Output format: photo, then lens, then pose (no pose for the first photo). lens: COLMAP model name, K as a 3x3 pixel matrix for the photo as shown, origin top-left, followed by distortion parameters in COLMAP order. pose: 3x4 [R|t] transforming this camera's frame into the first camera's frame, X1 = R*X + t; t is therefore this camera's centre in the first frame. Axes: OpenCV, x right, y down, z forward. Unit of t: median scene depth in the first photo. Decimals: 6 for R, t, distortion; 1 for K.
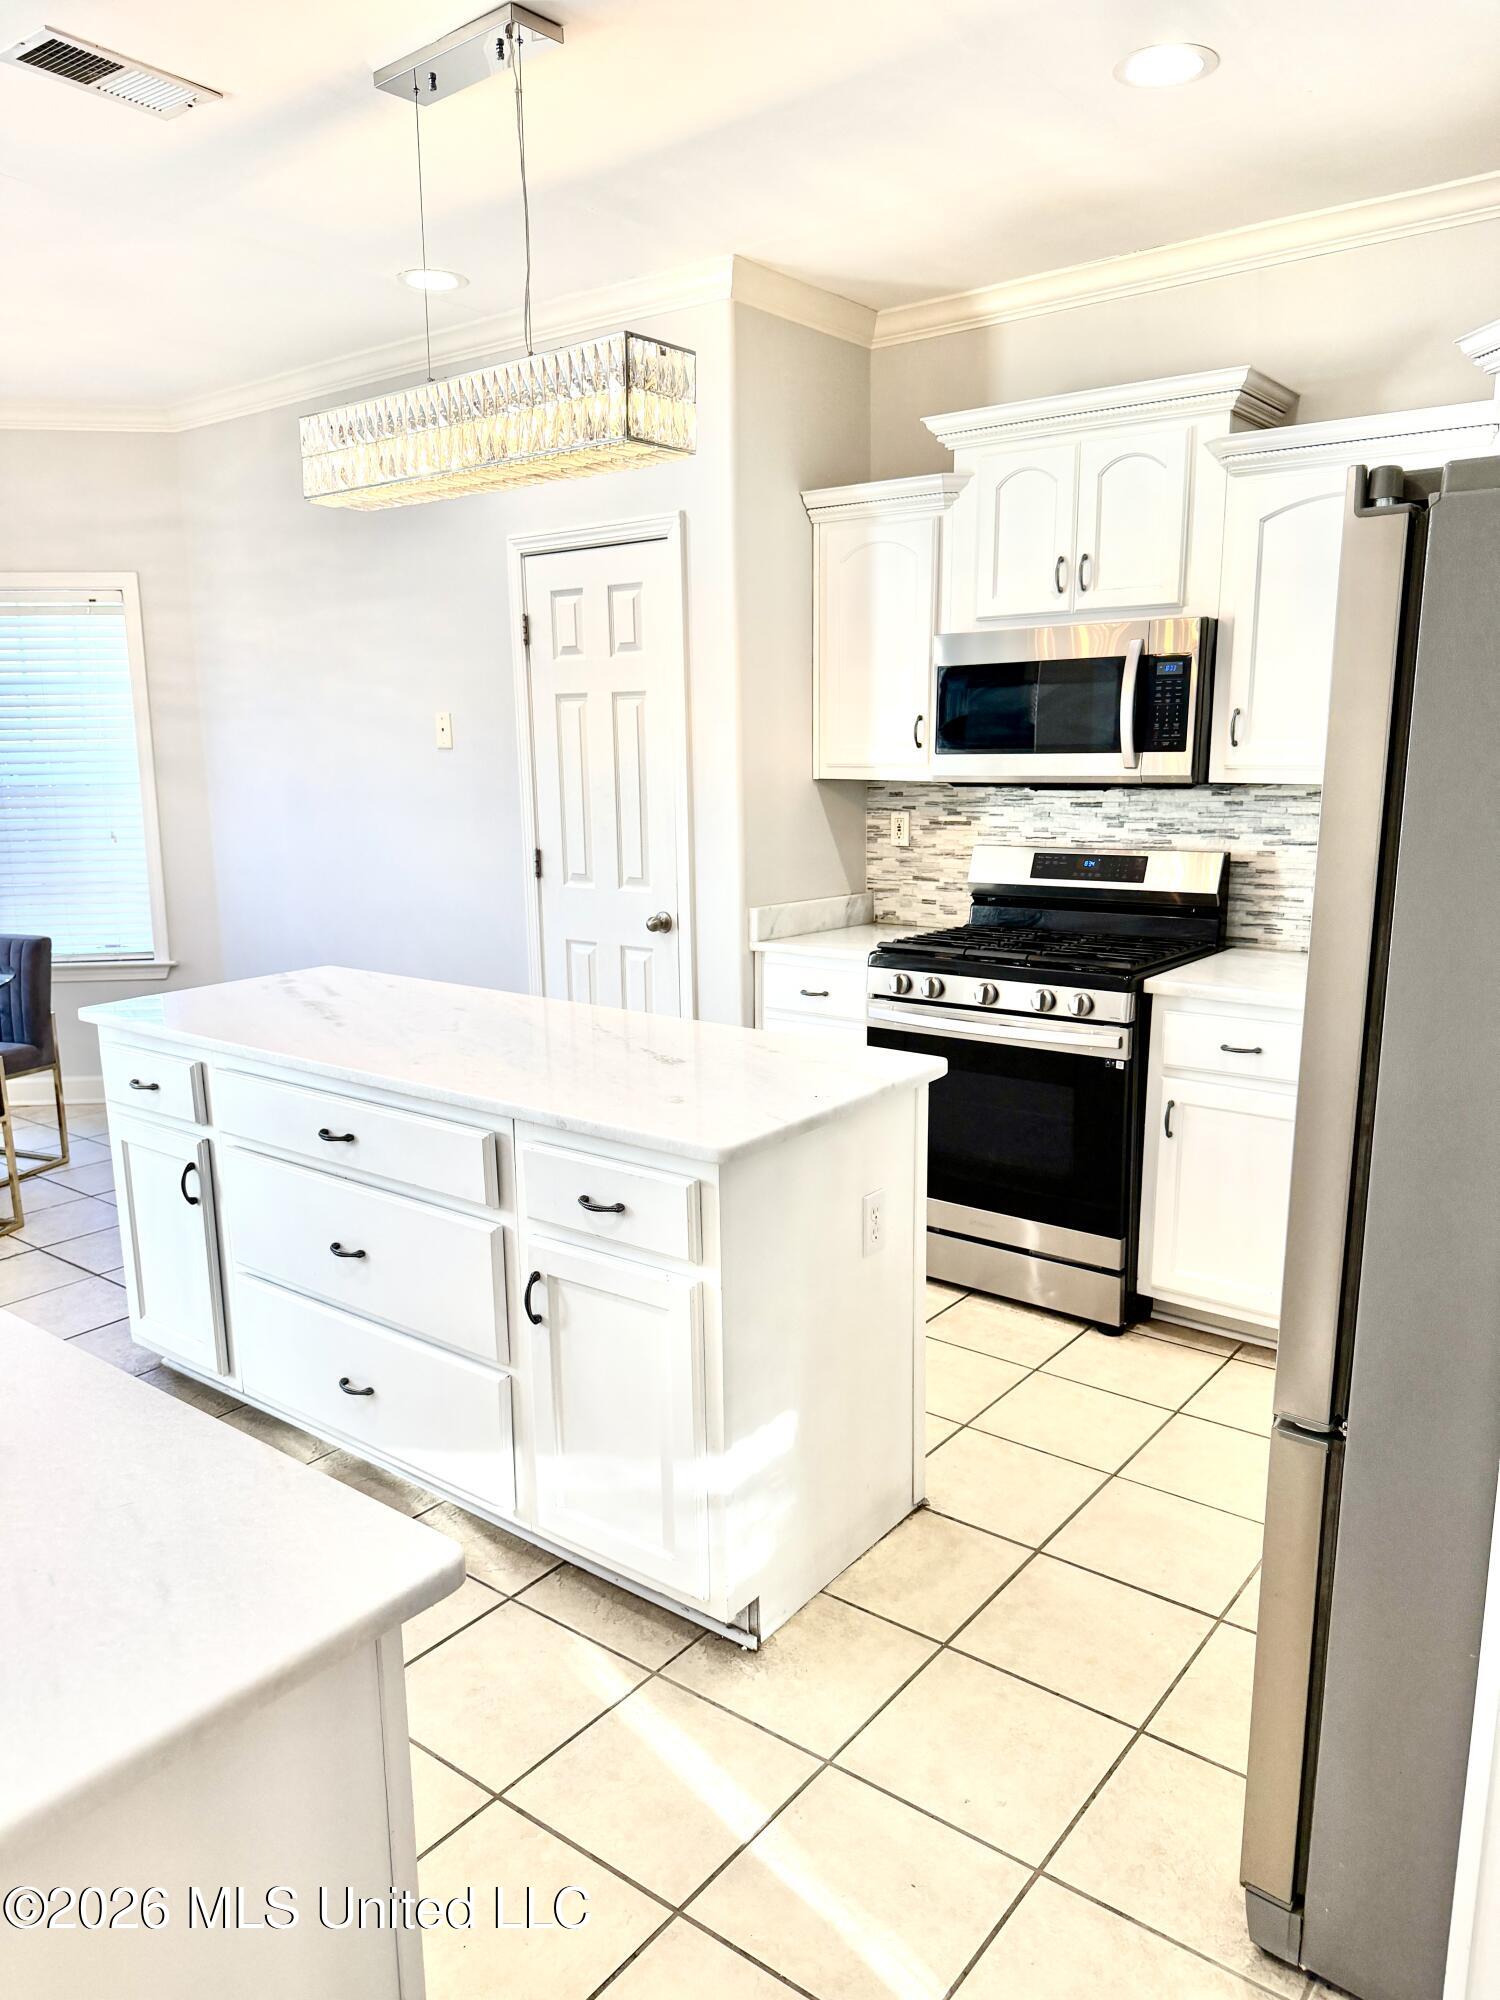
lens RADIAL K [[1395.5, 0, 750.9], [0, 1395.5, 1005.6], [0, 0, 1]] dist [0.179906, -0.379843]
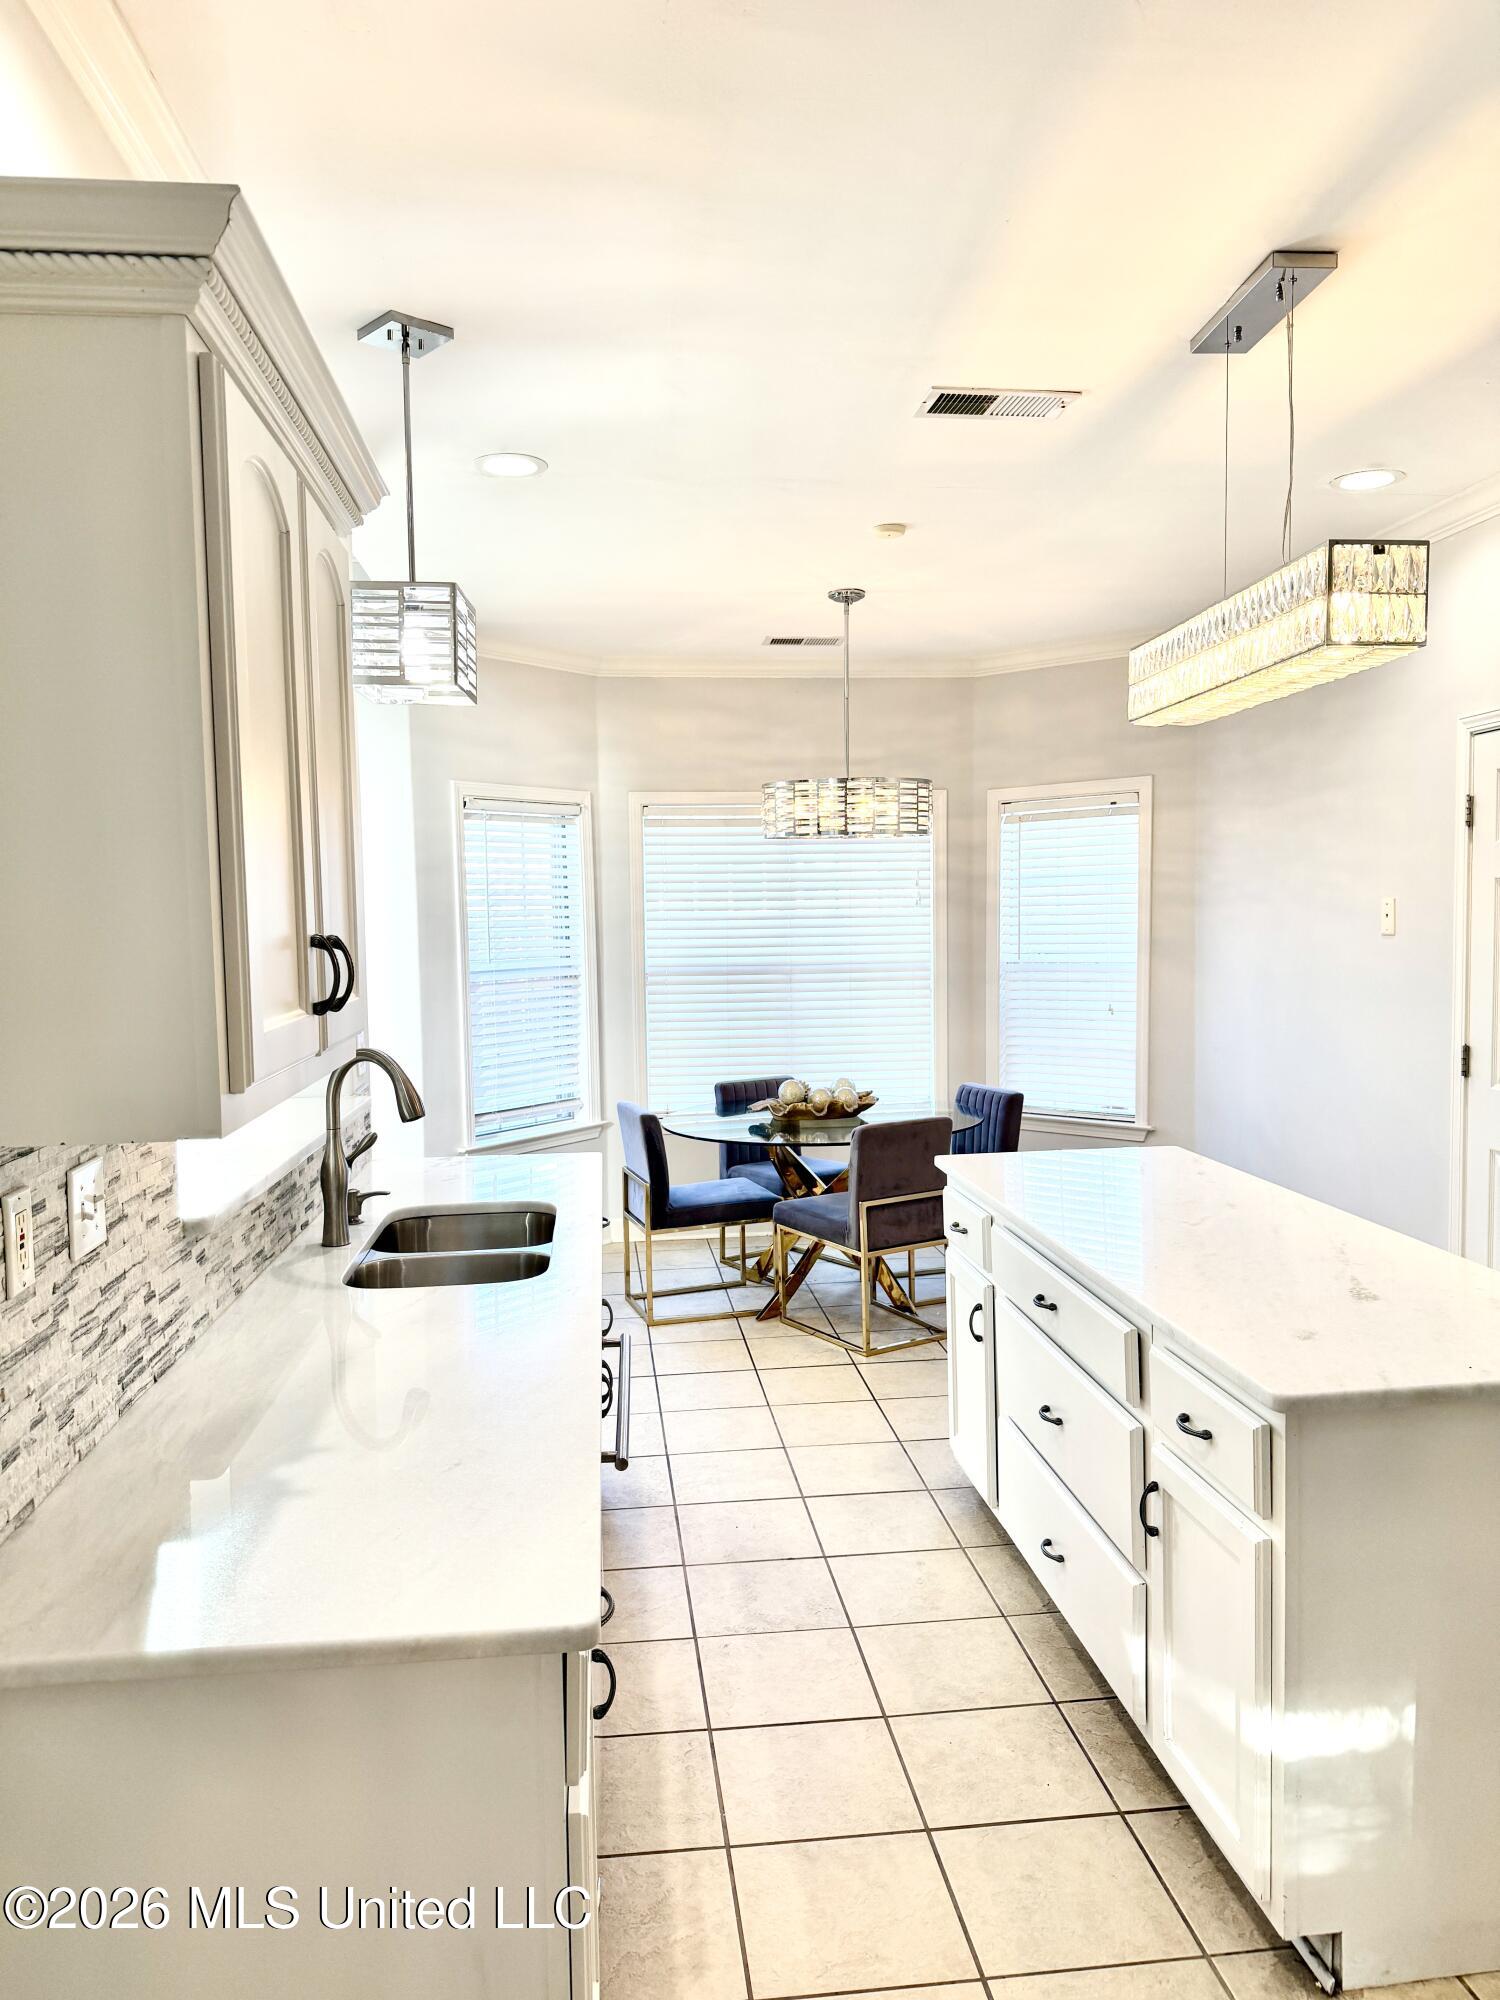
lens RADIAL K [[1402.4, 0, 750.0], [0, 1402.4, 1000.0], [0, 0, 1]] dist [0.080685, -0.135029]
pose [[0.697435, 0.046184, -0.715158, 0.204565], [-0.132189, 0.989088, -0.065039, -0.023765], [0.704351, 0.139896, 0.695930, 0.046454]]
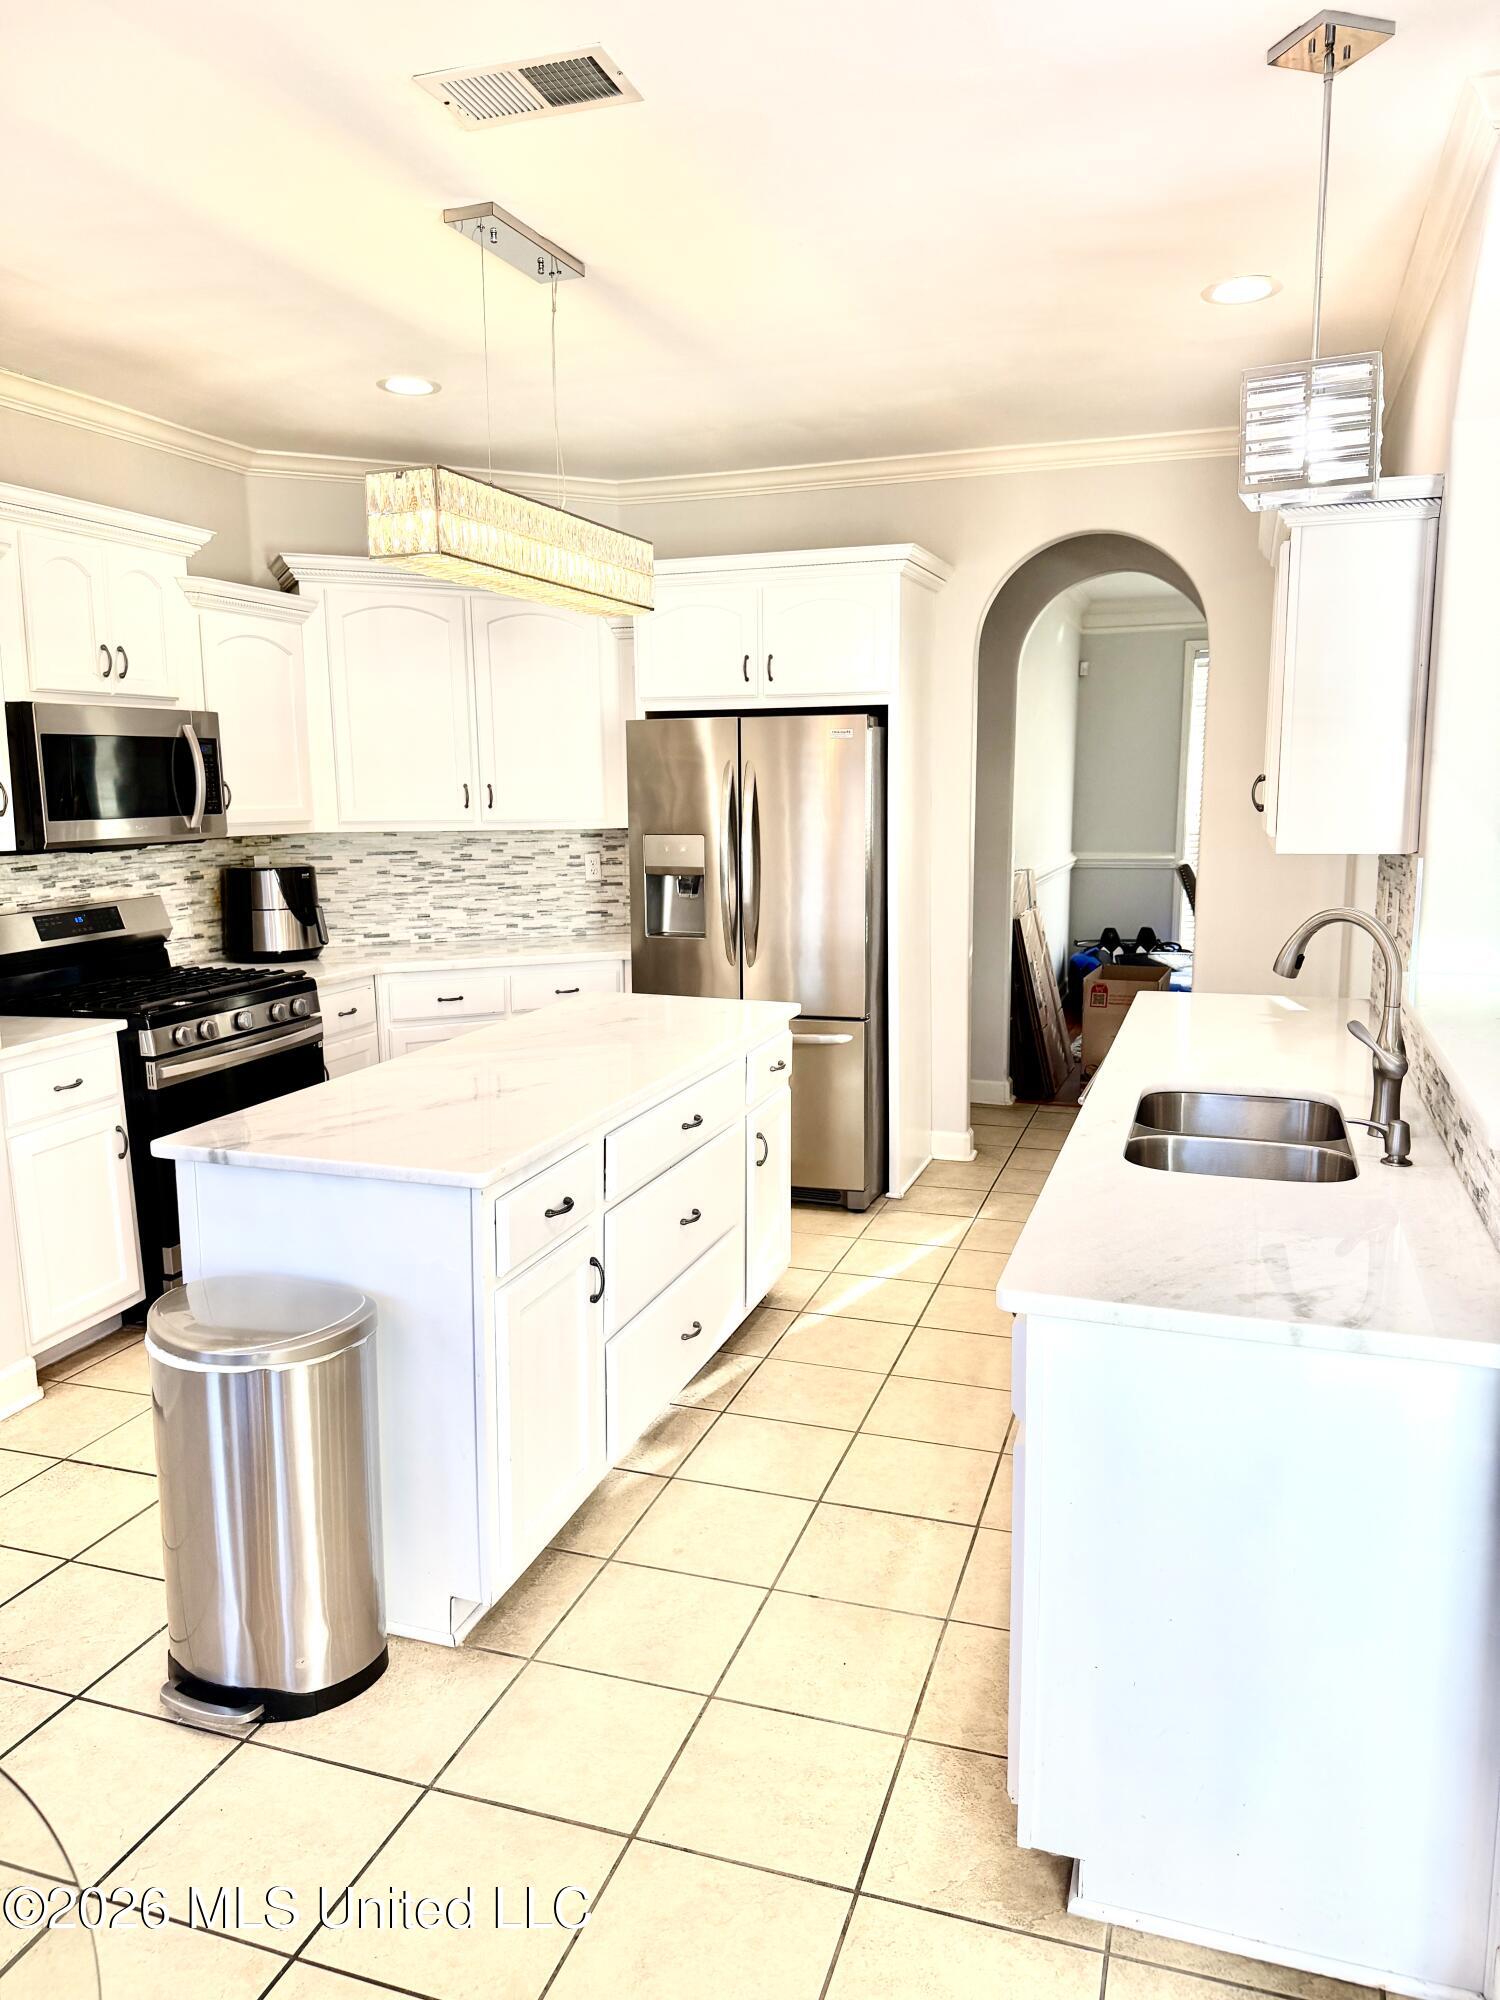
lens RADIAL K [[1395.5, 0, 750.9], [0, 1395.5, 1005.6], [0, 0, 1]] dist [0.179906, -0.379843]
pose [[-0.330135, -0.139845, 0.933517, -0.974521], [0.188382, 0.959309, 0.210329, -0.172738], [-0.924945, 0.245295, -0.290358, 0.868625]]
